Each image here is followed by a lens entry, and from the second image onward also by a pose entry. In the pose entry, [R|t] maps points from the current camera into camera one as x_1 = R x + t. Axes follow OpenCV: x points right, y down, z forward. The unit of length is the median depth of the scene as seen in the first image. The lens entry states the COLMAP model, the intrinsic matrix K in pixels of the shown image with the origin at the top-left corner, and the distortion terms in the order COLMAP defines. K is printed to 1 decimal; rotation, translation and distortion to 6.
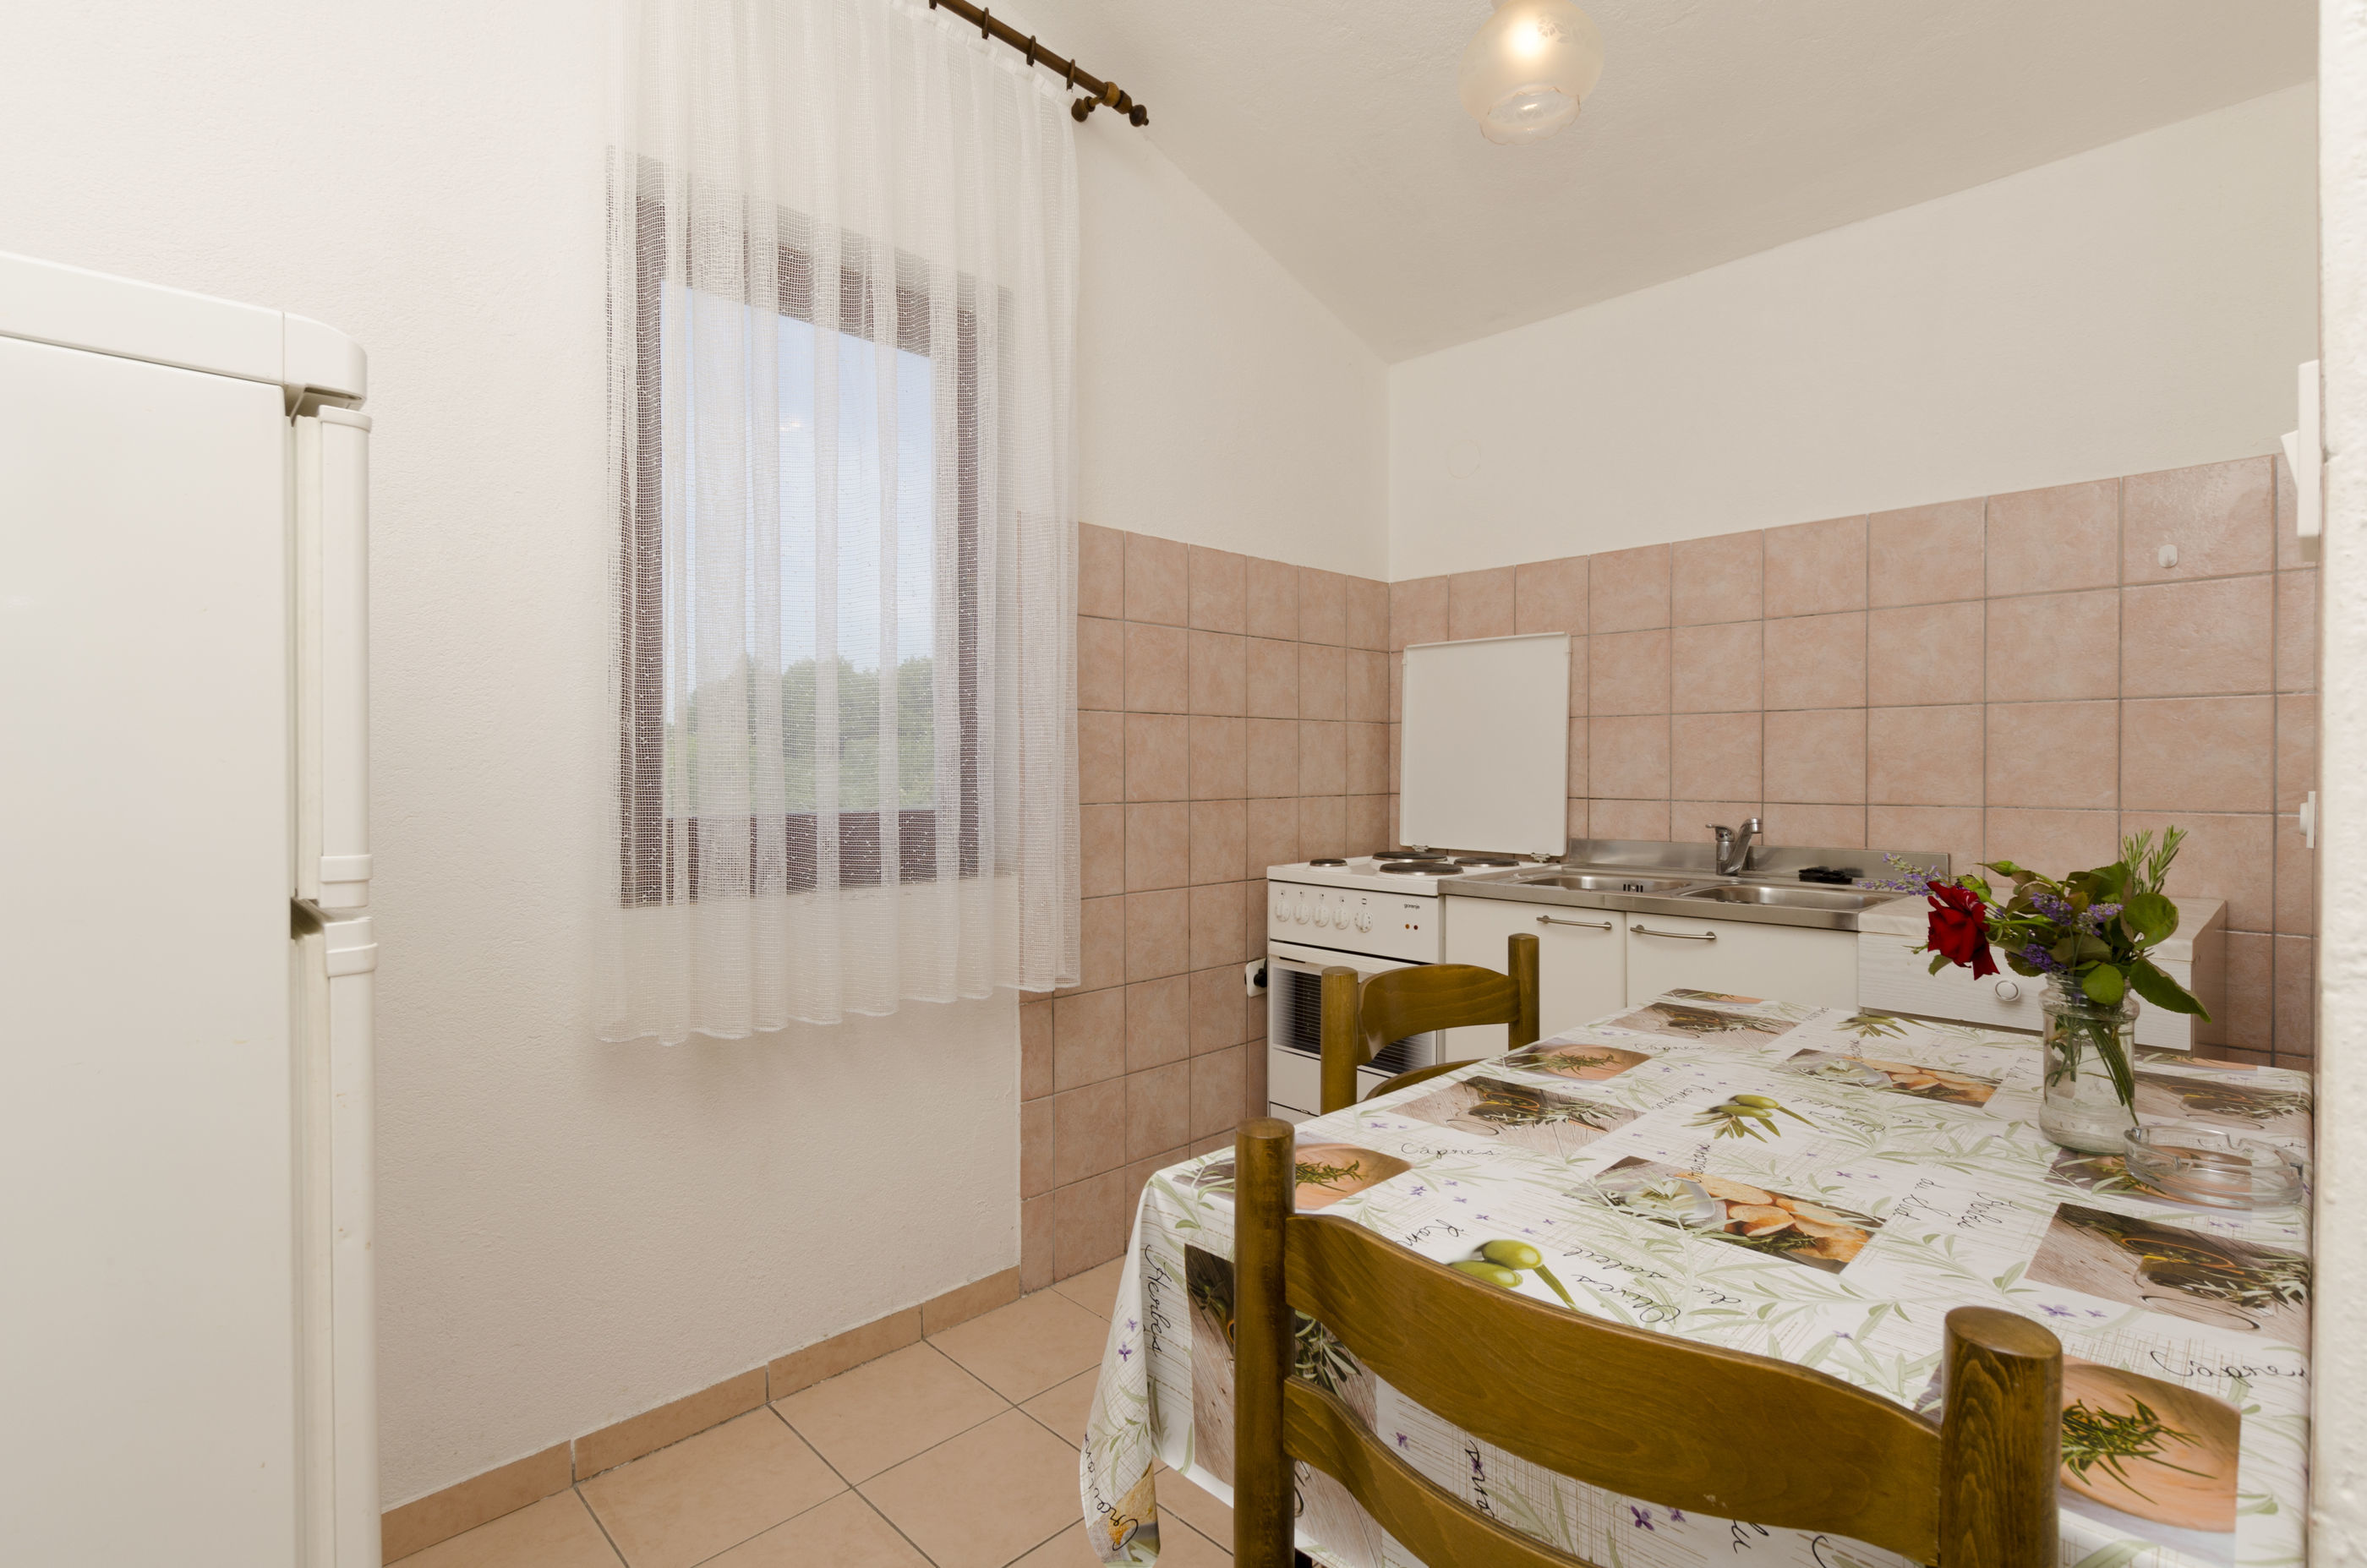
lens RADIAL K [[1100.6, 0, 1181.5], [0, 1100.6, 777.2], [0, 0, 1]] dist [0.014027, -0.000035]
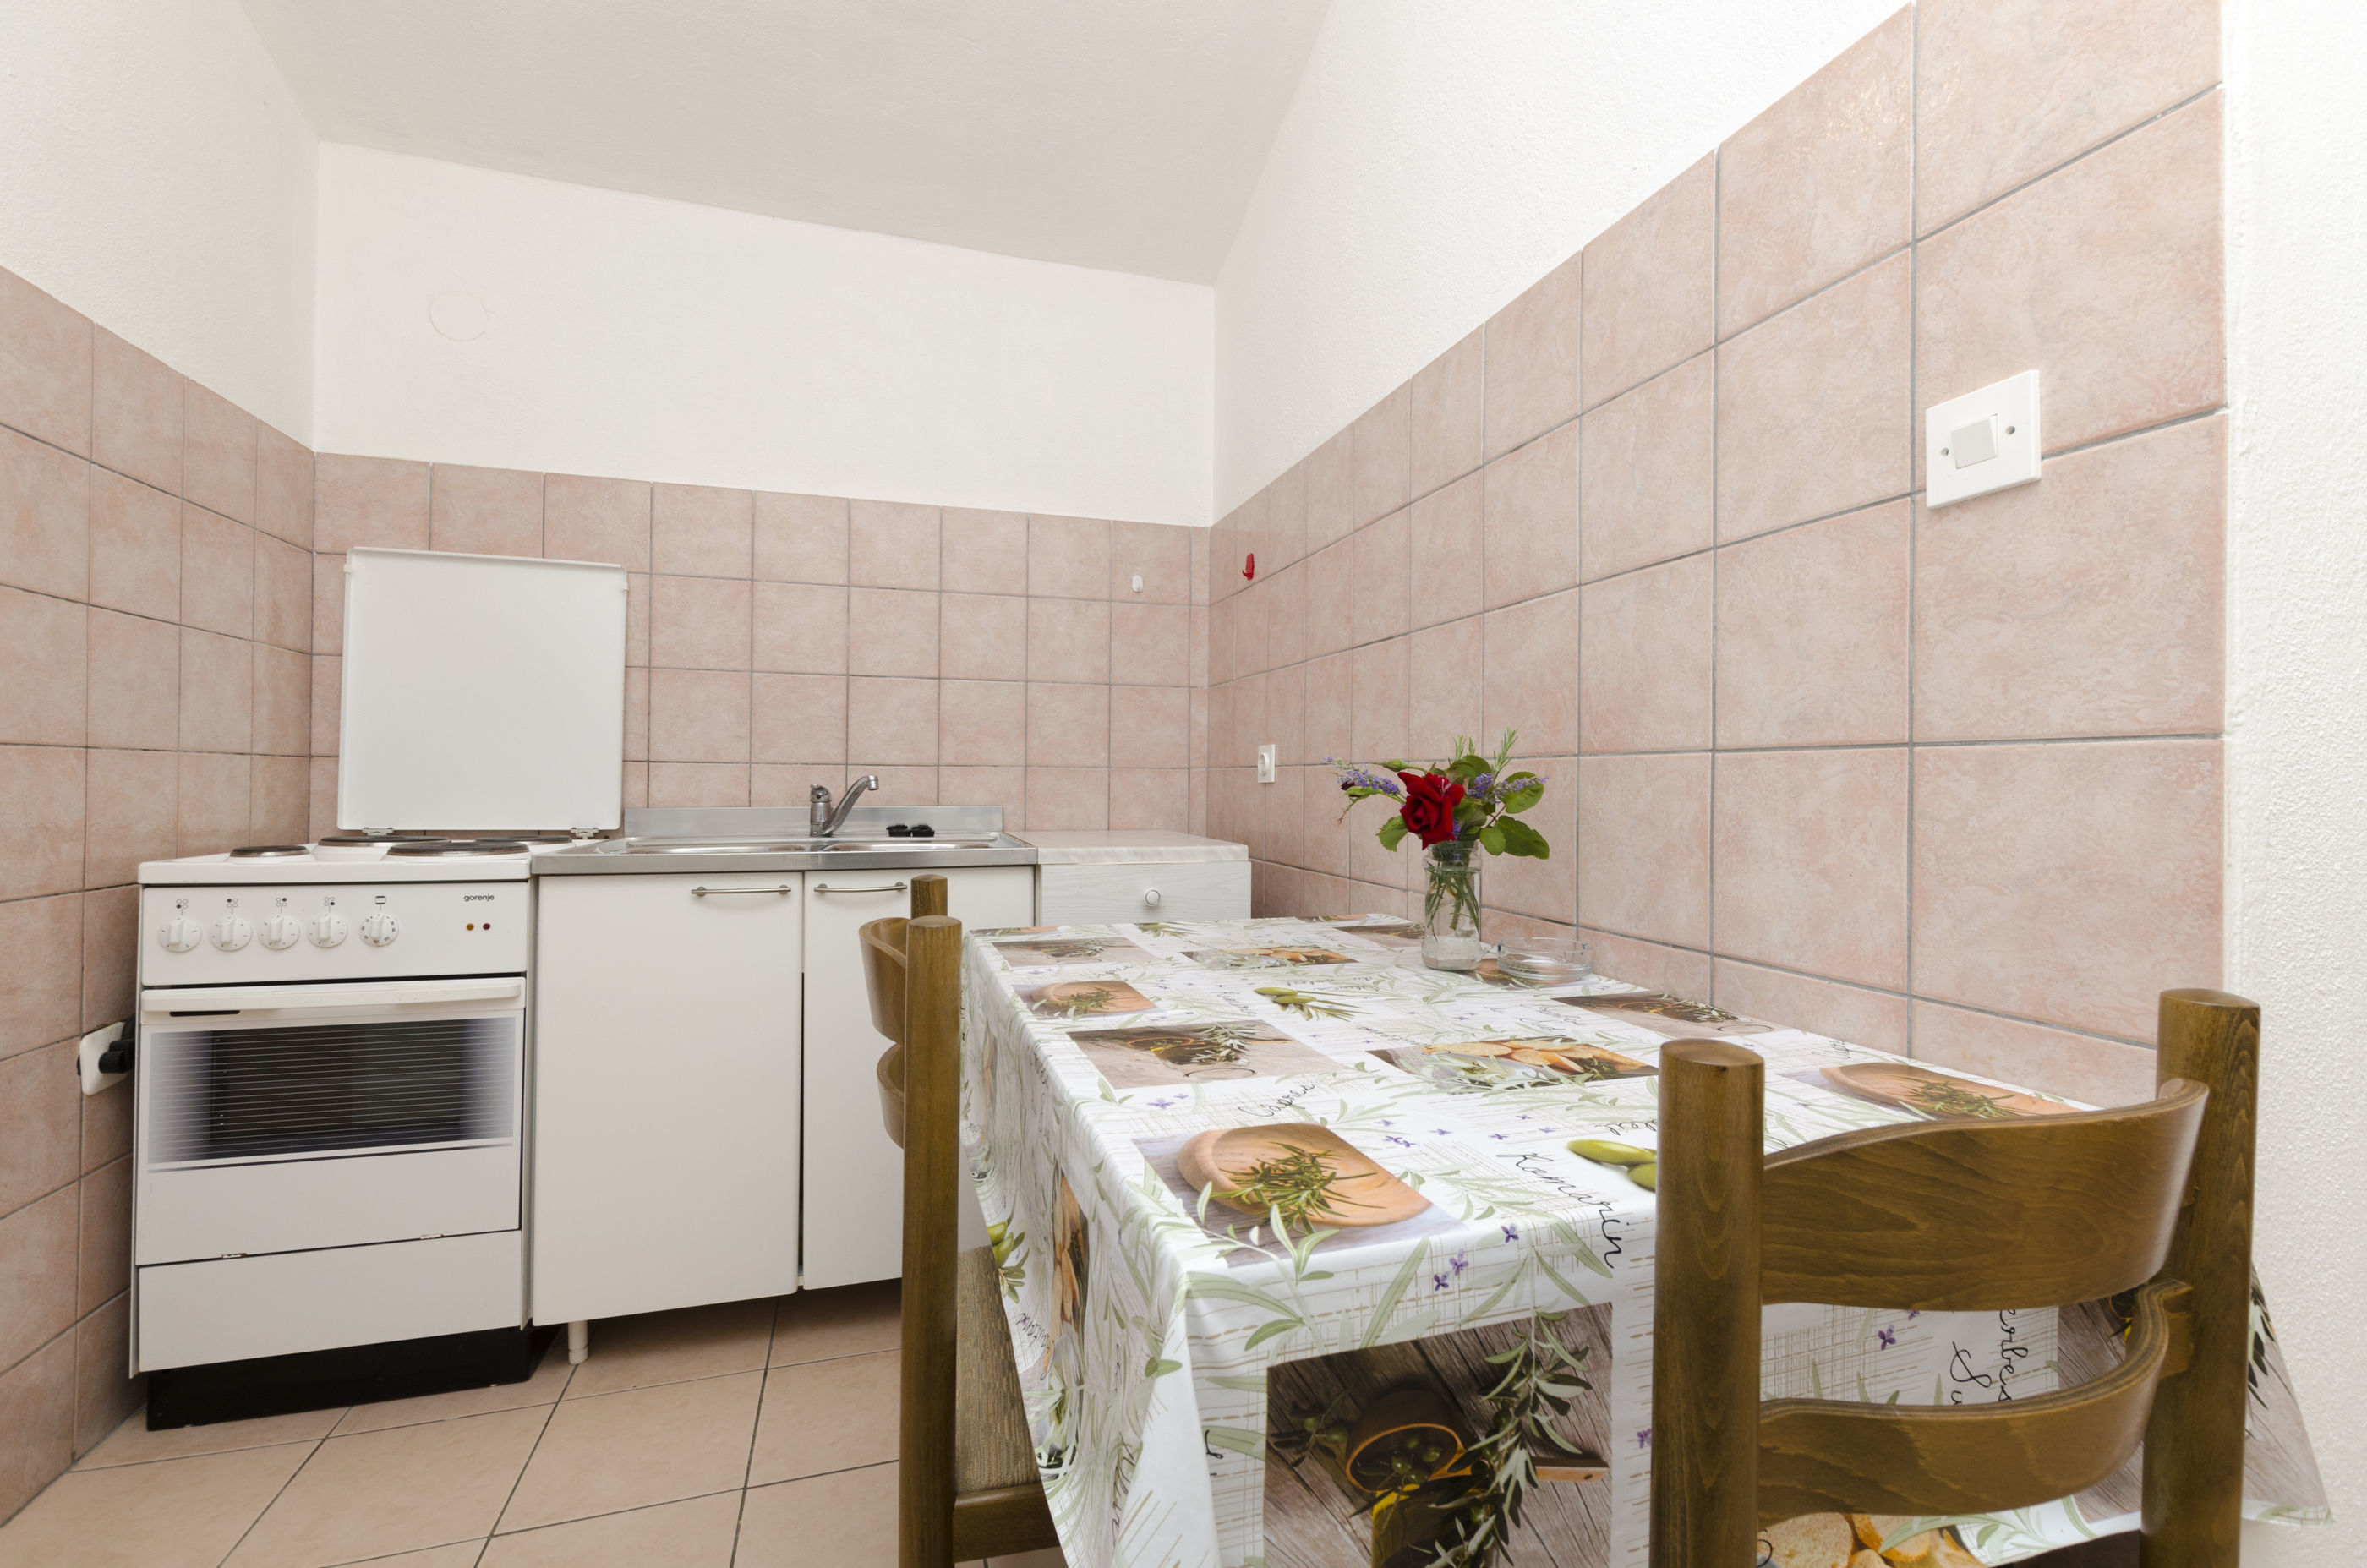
lens RADIAL K [[1021.8, 0, 1185.8], [0, 1021.8, 777.3], [0, 0, 1]] dist [0.009184, -0.005150]
pose [[0.458494, 0.013065, 0.888602, -0.163177], [-0.001213, 0.999900, -0.014075, 0.045393], [-0.888697, 0.005375, 0.458464, 0.272814]]
